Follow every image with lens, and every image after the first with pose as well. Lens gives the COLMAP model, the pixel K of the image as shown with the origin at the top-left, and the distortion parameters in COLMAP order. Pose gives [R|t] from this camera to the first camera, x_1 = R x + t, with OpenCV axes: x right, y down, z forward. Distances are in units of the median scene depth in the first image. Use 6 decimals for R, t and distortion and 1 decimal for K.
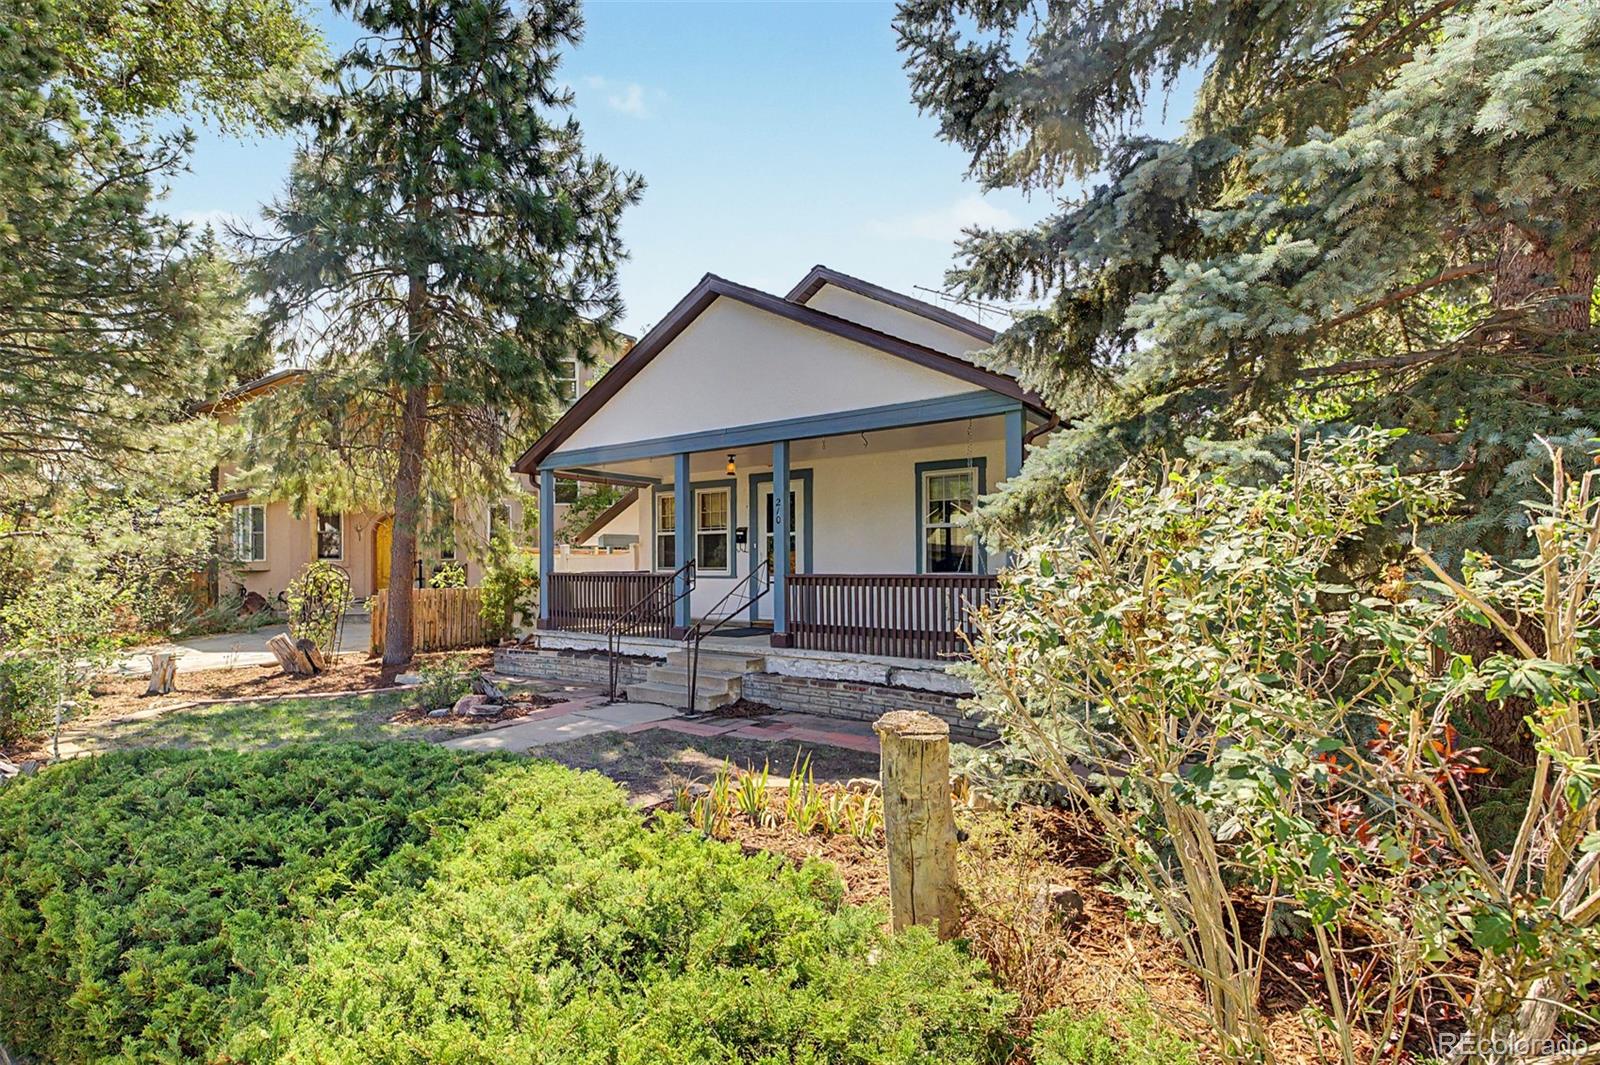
lens RADIAL K [[691.5, 0, 800.0], [0, 691.5, 532.5], [0, 0, 1]] dist [0.002824, -0.000007]
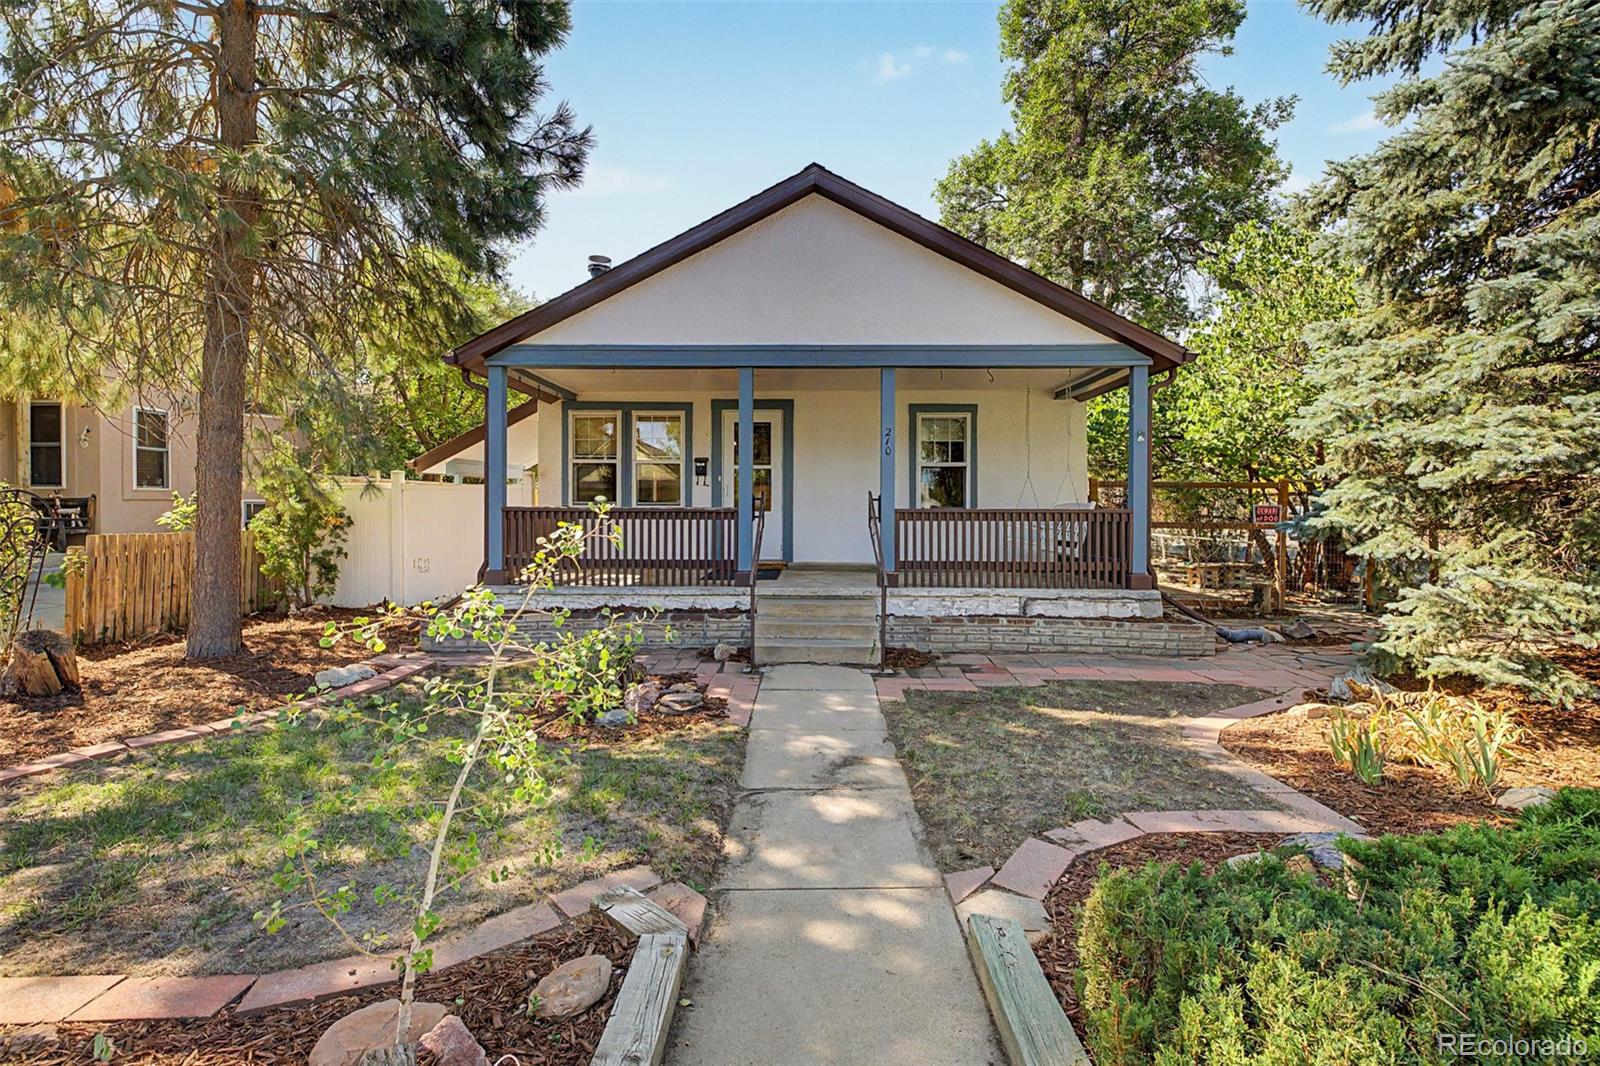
lens RADIAL K [[613.4, 0, 797.8], [0, 613.4, 492.6], [0, 0, 1]] dist [0.000200, -0.000008]
pose [[0.843116, 0.012615, 0.537584, -0.469263], [-0.031715, 0.999151, 0.026294, 0.015388], [-0.536795, -0.039218, 0.842800, 0.292165]]
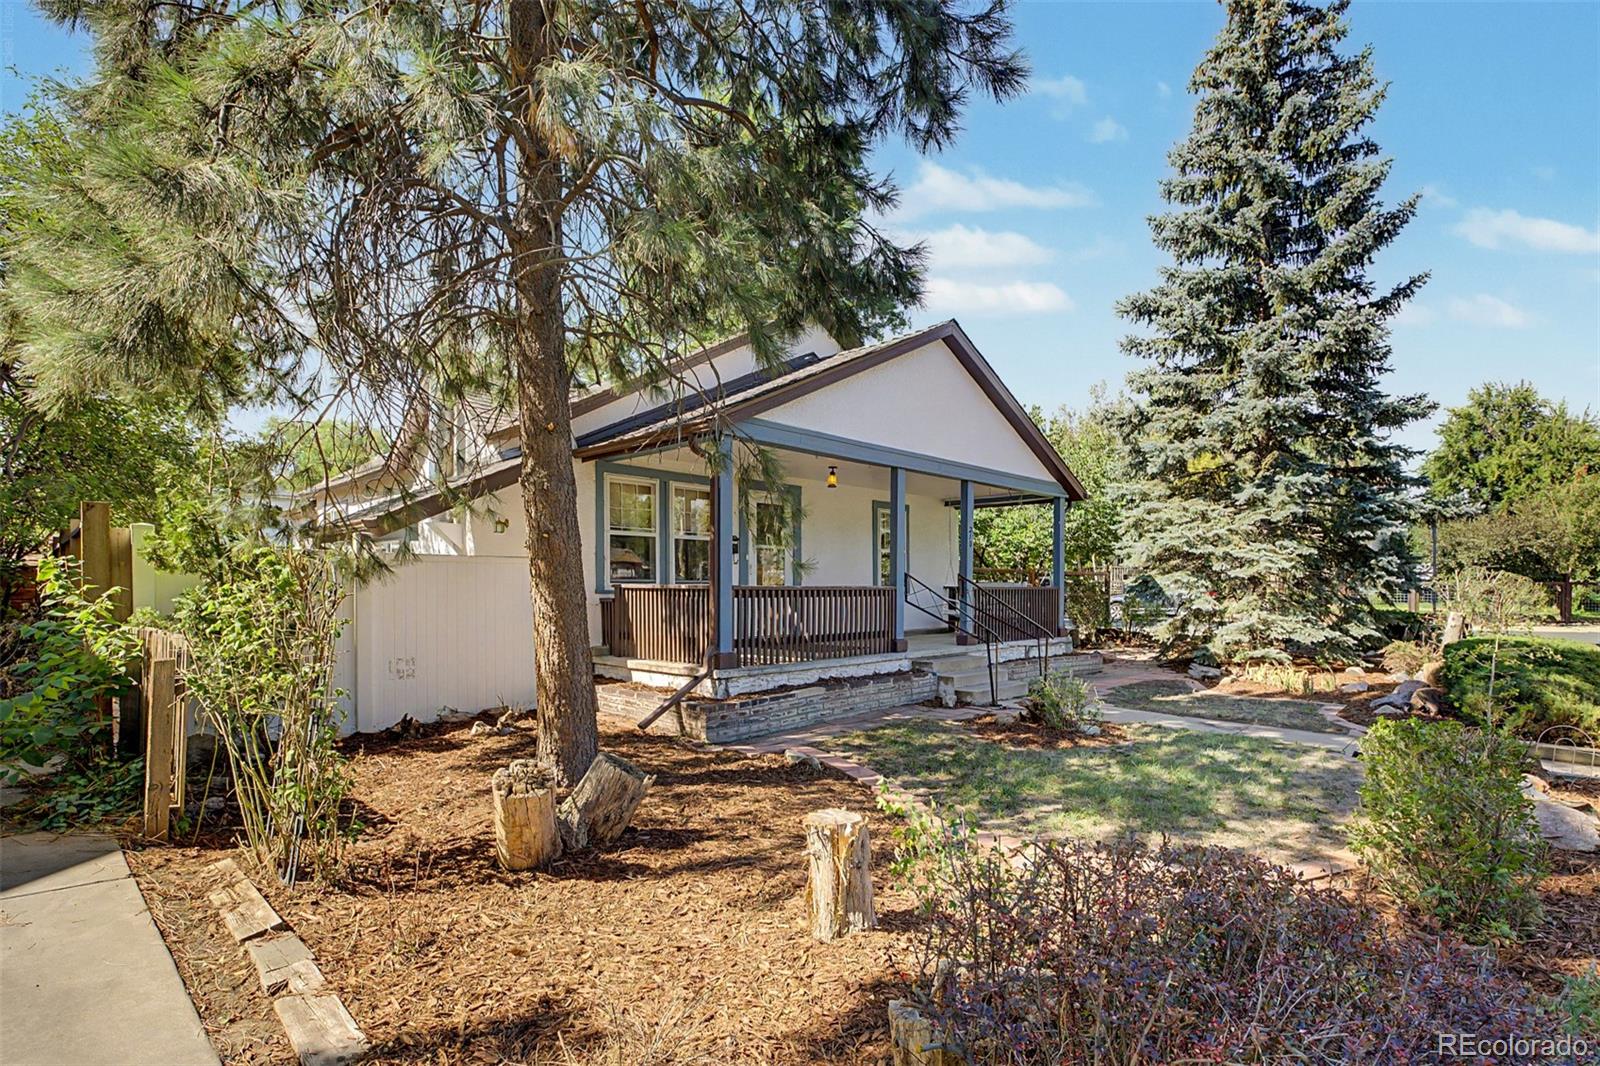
lens RADIAL K [[691.5, 0, 800.0], [0, 691.5, 533.0], [0, 0, 1]] dist [0.002824, -0.000007]
pose [[0.248508, 0.072211, 0.965934, -1.067053], [-0.053097, 0.996734, -0.060853, 0.045334], [-0.967173, -0.036166, 0.251531, 0.791809]]
